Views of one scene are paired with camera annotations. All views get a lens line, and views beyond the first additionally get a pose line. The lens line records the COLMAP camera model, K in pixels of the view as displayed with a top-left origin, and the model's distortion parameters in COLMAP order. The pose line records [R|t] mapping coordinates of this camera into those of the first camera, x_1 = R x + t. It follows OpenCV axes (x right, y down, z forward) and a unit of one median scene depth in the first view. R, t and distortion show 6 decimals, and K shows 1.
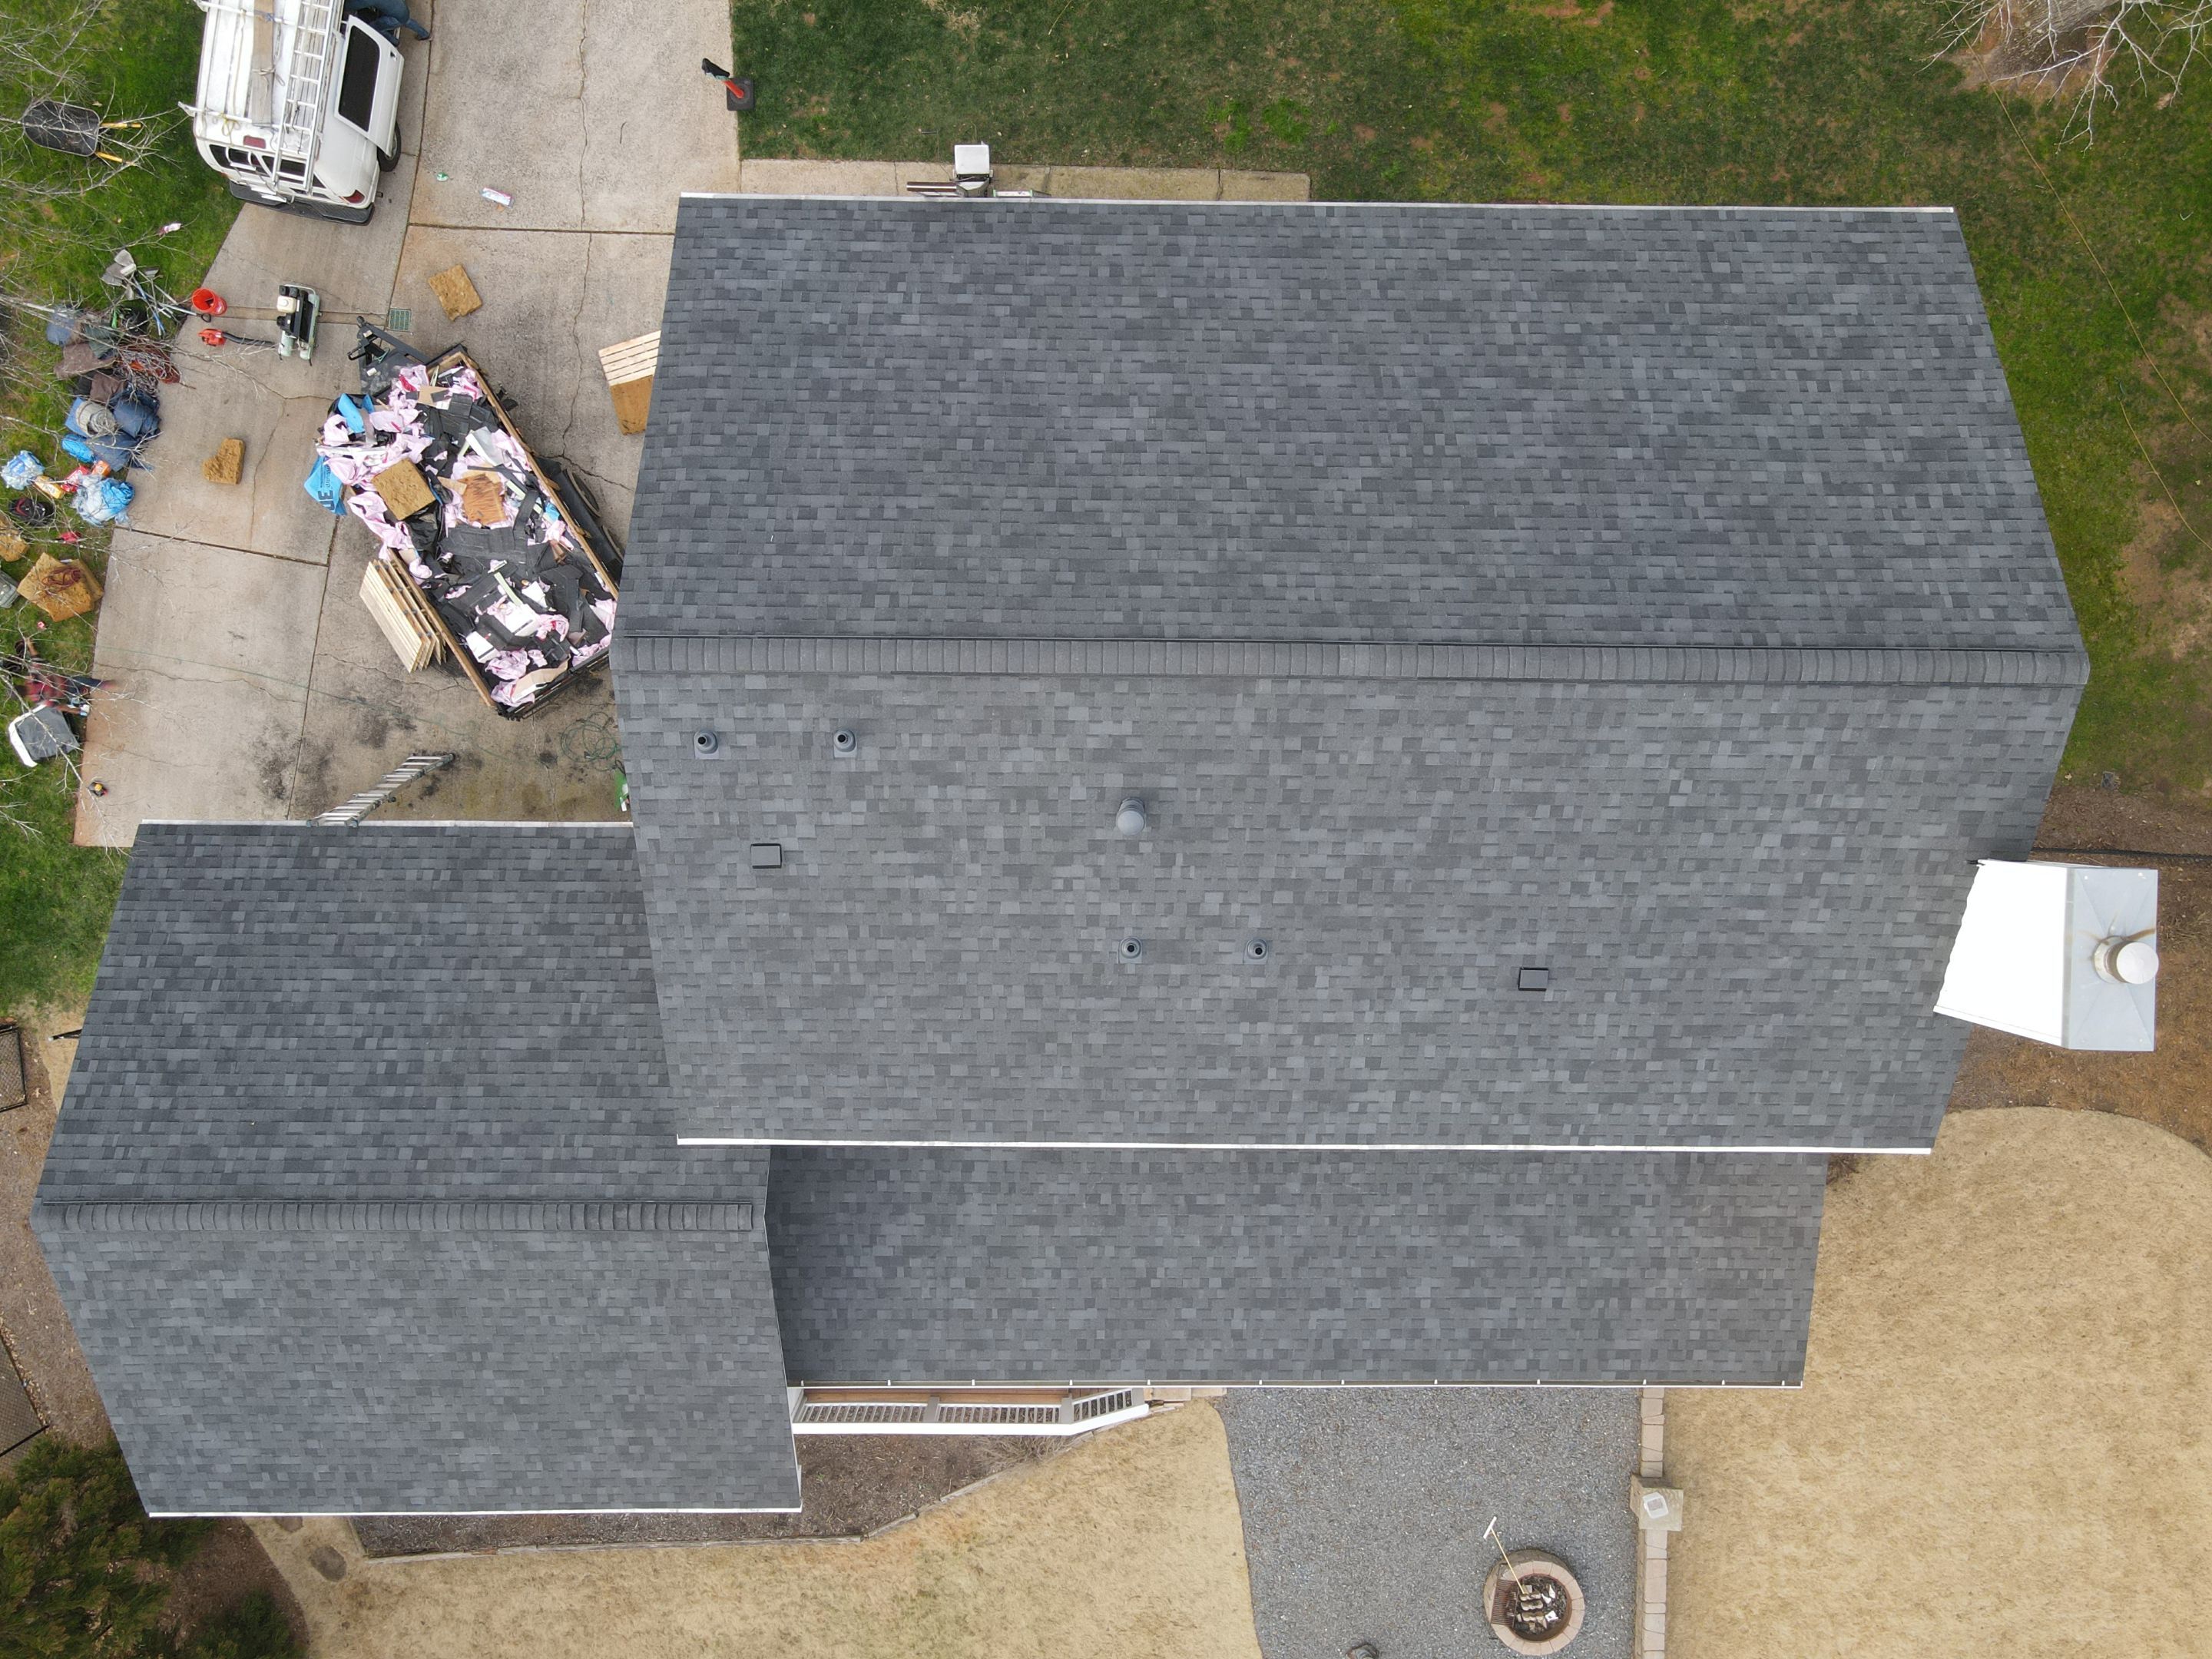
lens RADIAL K [[1625.0, 0, 1104.8], [0, 1625.0, 819.3], [0, 0, 1]] dist [-0.000703, 0.031545]
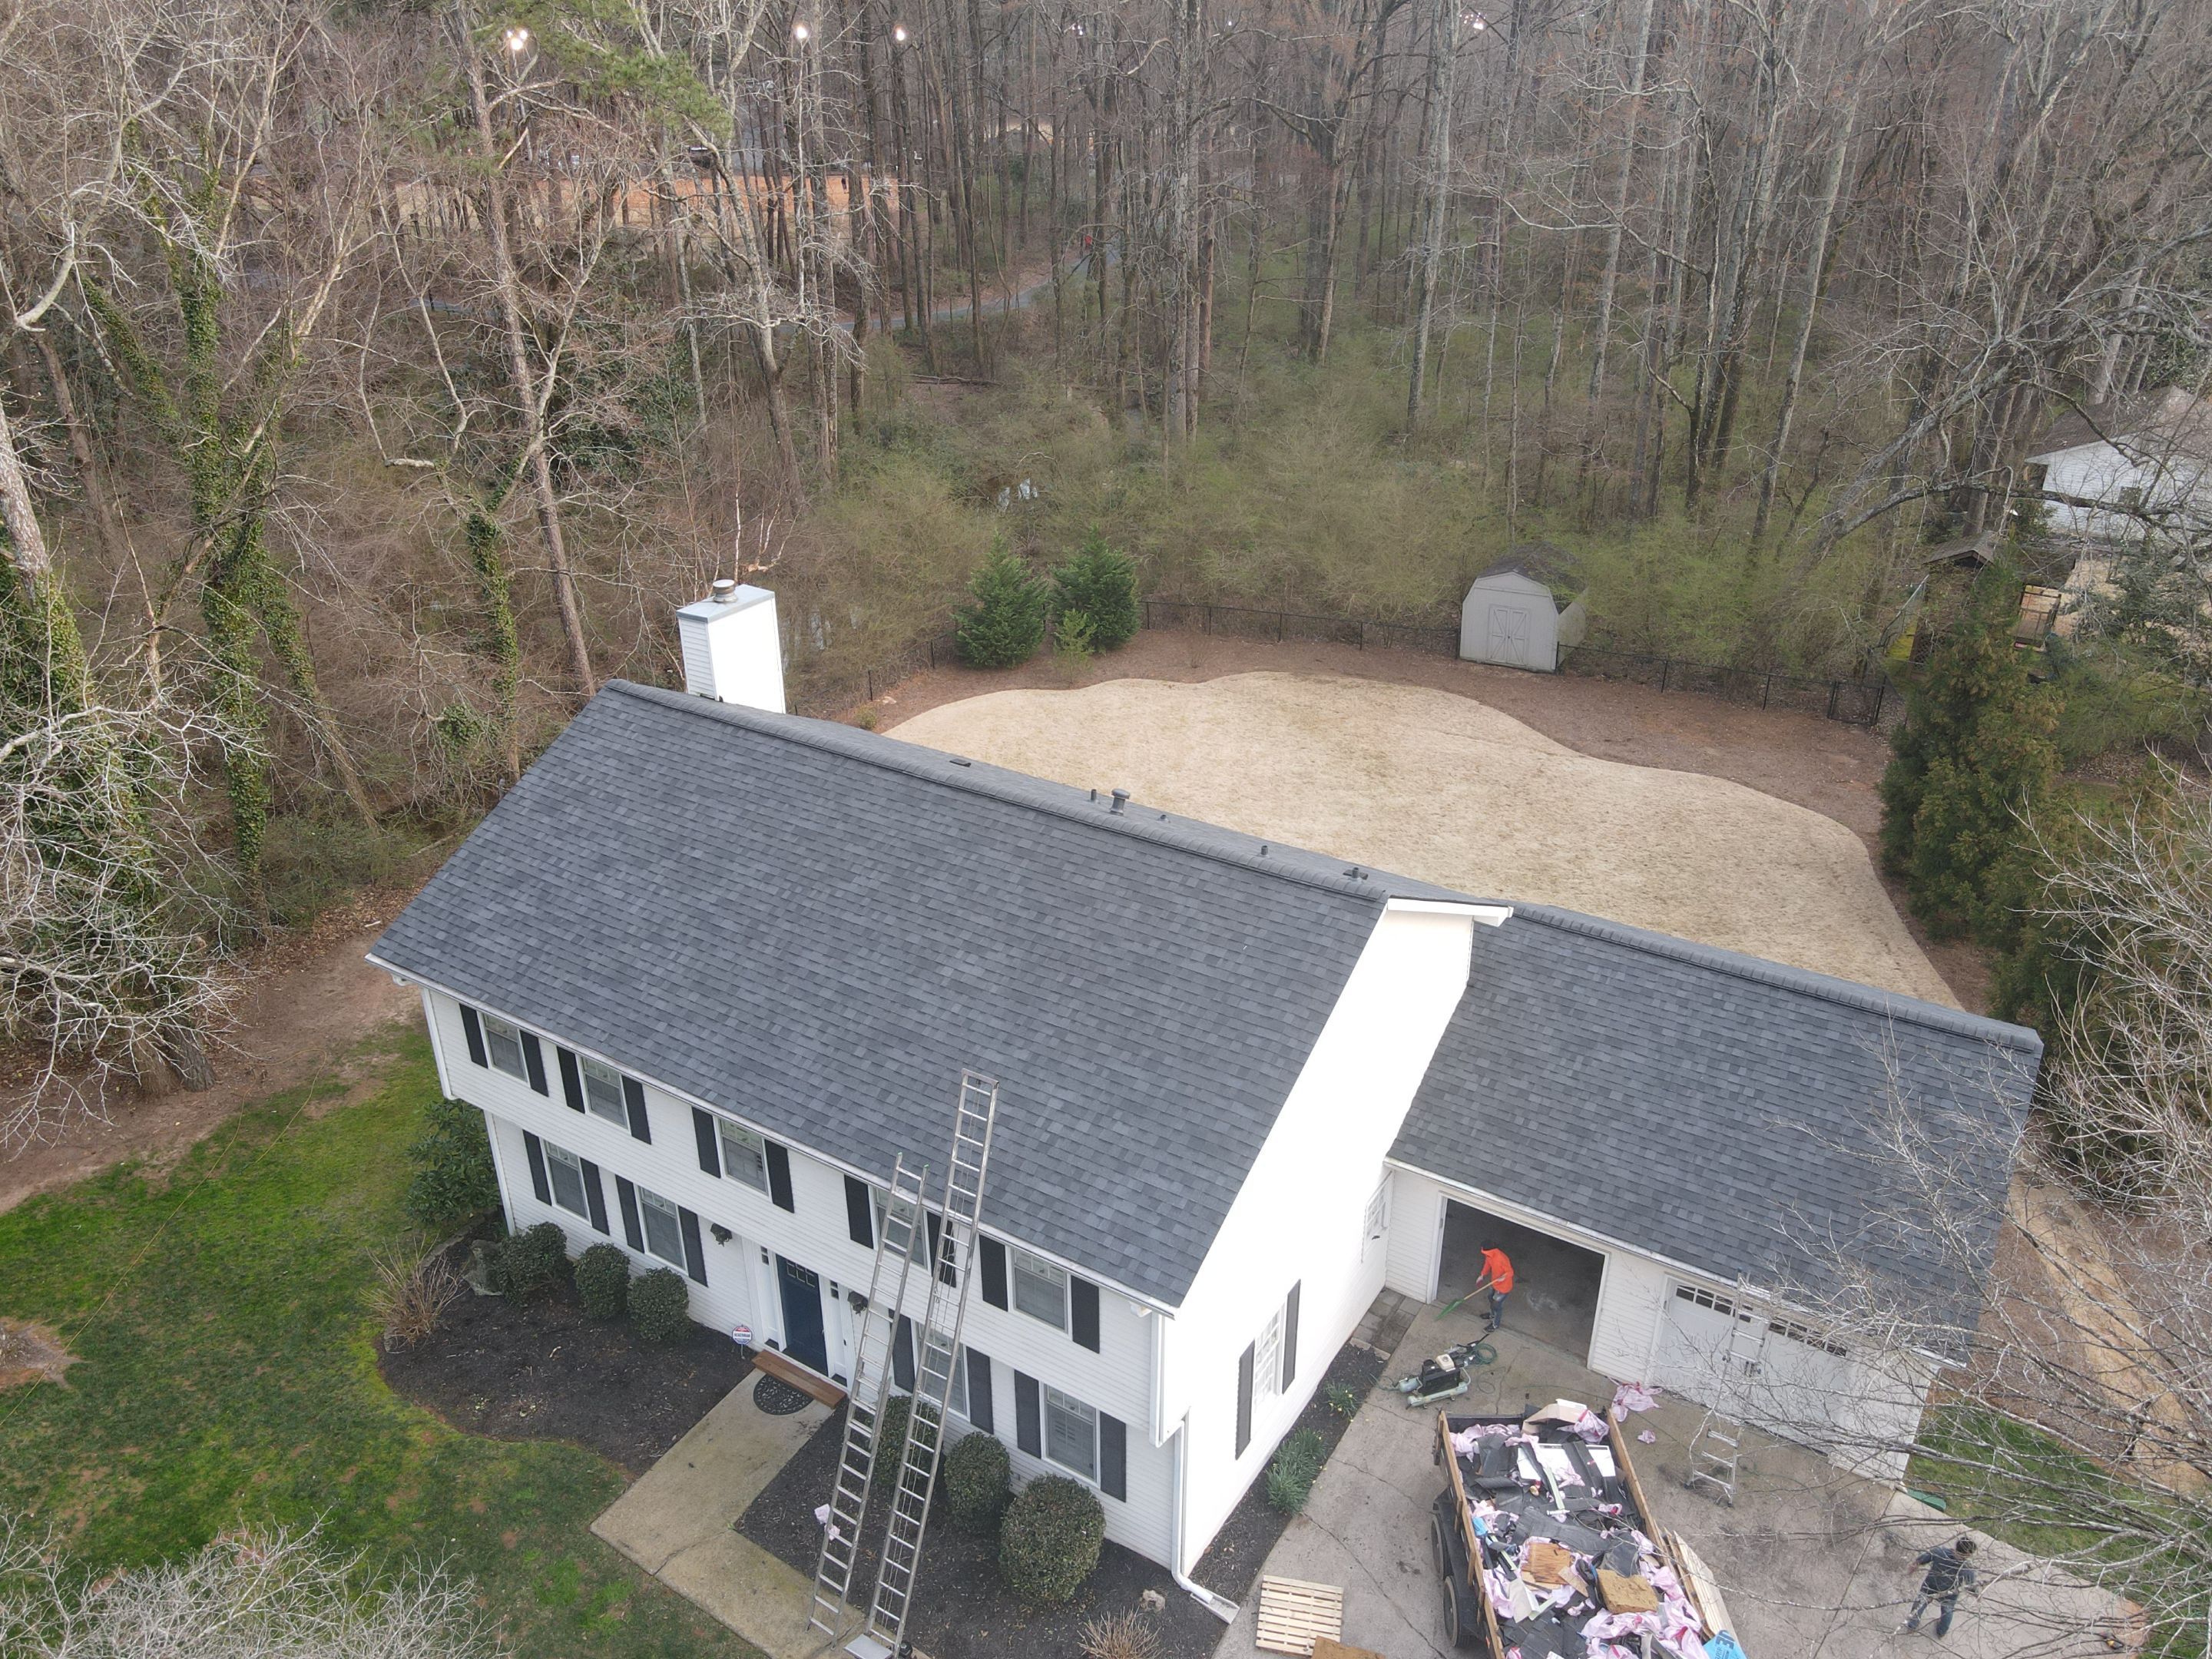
lens RADIAL K [[1625.0, 0, 1104.8], [0, 1625.0, 819.3], [0, 0, 1]] dist [-0.000703, 0.031545]
pose [[-0.848482, -0.242753, 0.470264, -0.507606], [0.529200, -0.397544, 0.749604, -0.848269], [0.004982, 0.884889, 0.465774, 0.229435]]
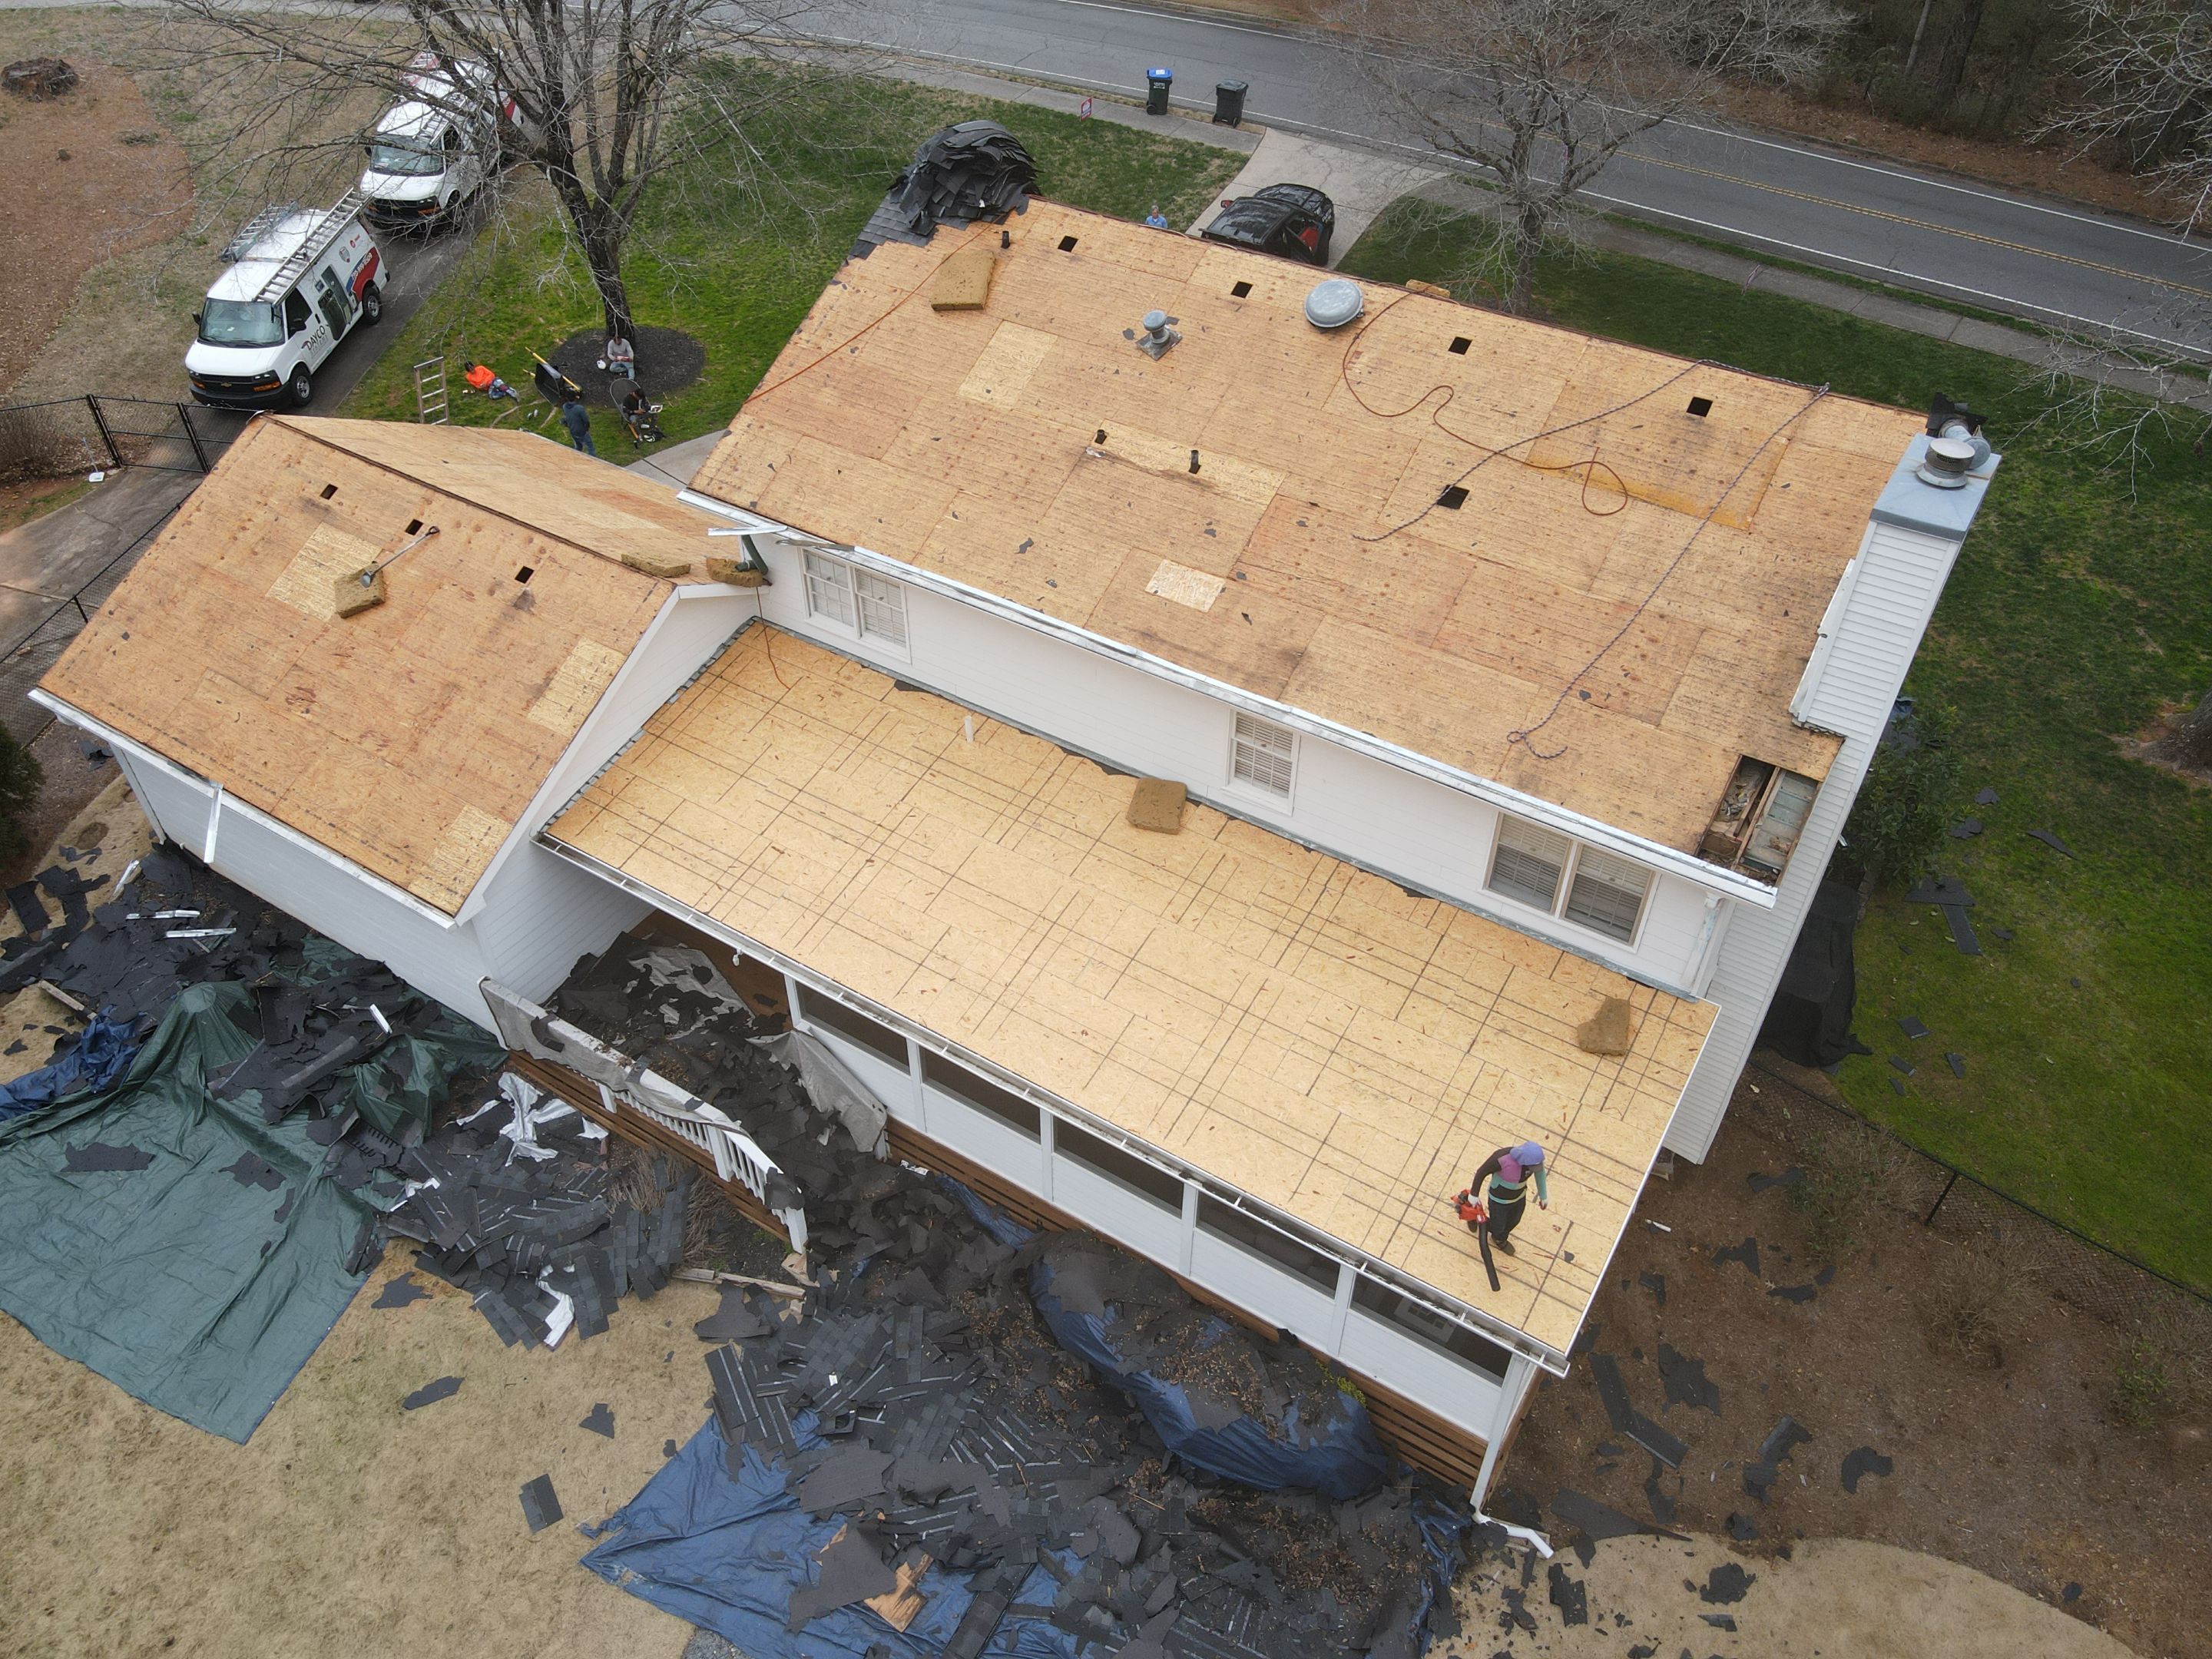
lens RADIAL K [[1621.5, 0, 1105.2], [0, 1621.5, 821.5], [0, 0, 1]] dist [0.007299, 0.013426]
pose [[0.848868, 0.341089, -0.403833, 0.422993], [-0.528570, 0.538926, -0.655876, 0.717511], [-0.006076, 0.770206, 0.637766, 0.342307]]
